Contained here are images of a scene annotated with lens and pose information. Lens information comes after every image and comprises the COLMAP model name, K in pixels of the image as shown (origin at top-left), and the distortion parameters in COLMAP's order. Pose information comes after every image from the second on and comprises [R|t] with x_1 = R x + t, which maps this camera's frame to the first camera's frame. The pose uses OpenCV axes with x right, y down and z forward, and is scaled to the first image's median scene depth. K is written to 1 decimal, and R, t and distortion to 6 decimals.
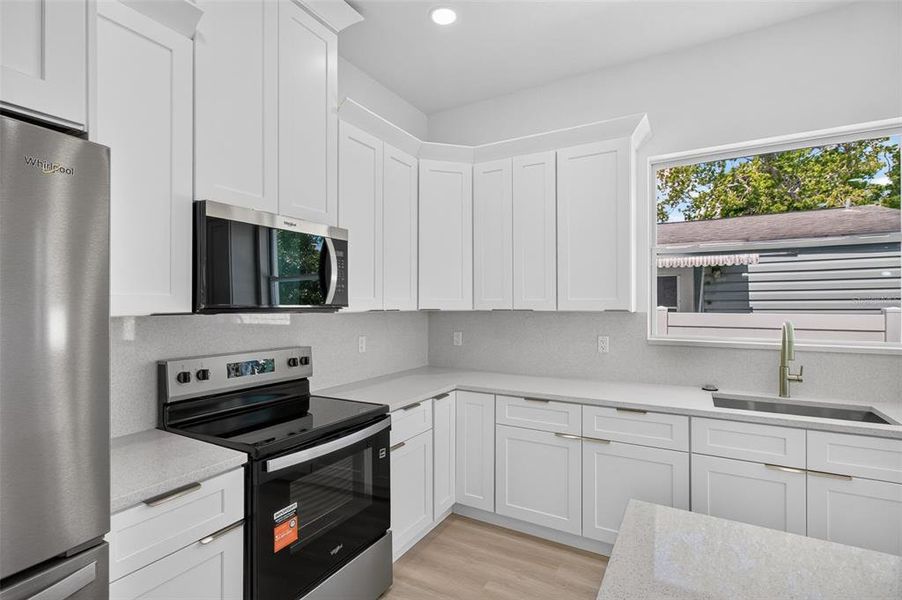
lens RADIAL K [[424.1, 0, 456.4], [0, 424.1, 302.4], [0, 0, 1]] dist [-0.001678, -0.000075]
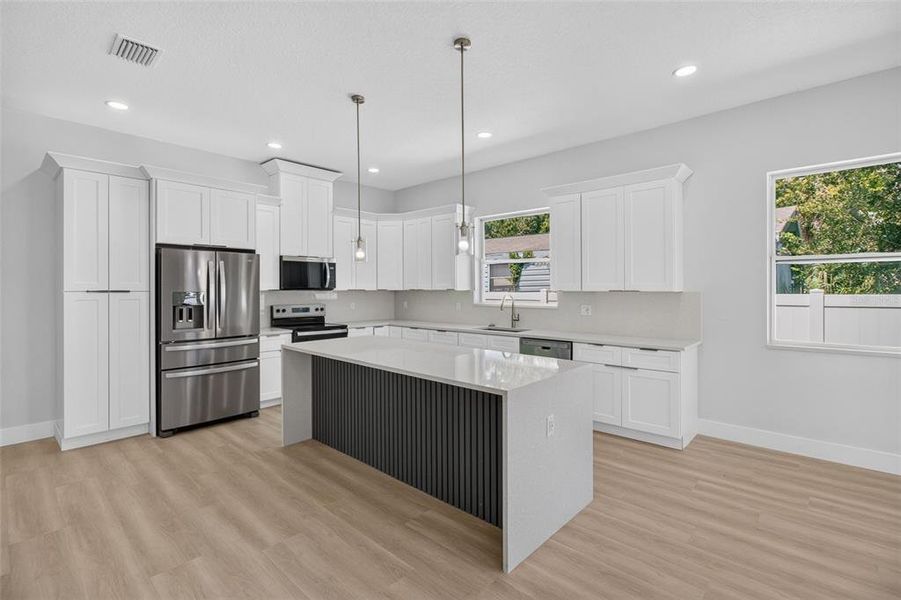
lens RADIAL K [[418.6, 0, 452.8], [0, 418.6, 289.1], [0, 0, 1]] dist [-0.003613, 0.001145]
pose [[0.973970, 0.000121, -0.226677, 0.997199], [0.001794, 0.999964, 0.008242, -0.004451], [0.226670, -0.008434, 0.973935, -1.300361]]
